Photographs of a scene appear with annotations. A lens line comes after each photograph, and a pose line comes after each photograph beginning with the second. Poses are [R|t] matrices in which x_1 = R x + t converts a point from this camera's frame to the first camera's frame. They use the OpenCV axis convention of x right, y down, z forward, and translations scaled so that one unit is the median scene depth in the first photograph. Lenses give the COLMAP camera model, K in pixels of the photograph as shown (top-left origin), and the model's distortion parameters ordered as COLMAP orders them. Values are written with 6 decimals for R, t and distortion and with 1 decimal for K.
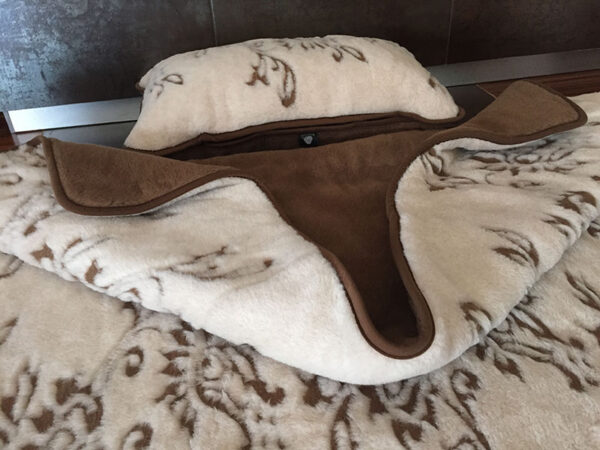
lens RADIAL K [[515.3, 0, 300.0], [0, 515.3, 225.0], [0, 0, 1]] dist [0.102952, -0.142069]
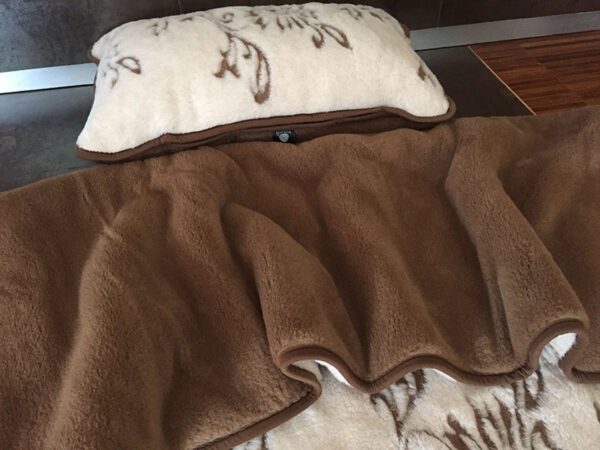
lens RADIAL K [[515.3, 0, 300.0], [0, 515.3, 225.0], [0, 0, 1]] dist [0.102952, -0.142069]
pose [[0.998923, 0.005404, 0.046086, 0.003123], [-0.014024, 0.981910, 0.188829, -0.194195], [-0.044232, -0.189272, 0.980928, 0.081808]]
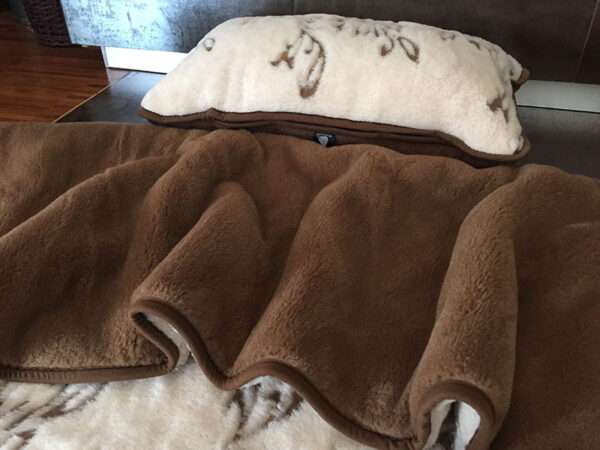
lens RADIAL K [[515.3, 0, 300.0], [0, 515.3, 225.0], [0, 0, 1]] dist [0.102952, -0.142069]
pose [[0.905998, 0.279780, -0.317633, 0.305869], [-0.257220, 0.959864, 0.111794, -0.120968], [0.336163, -0.019584, 0.941600, 0.181778]]
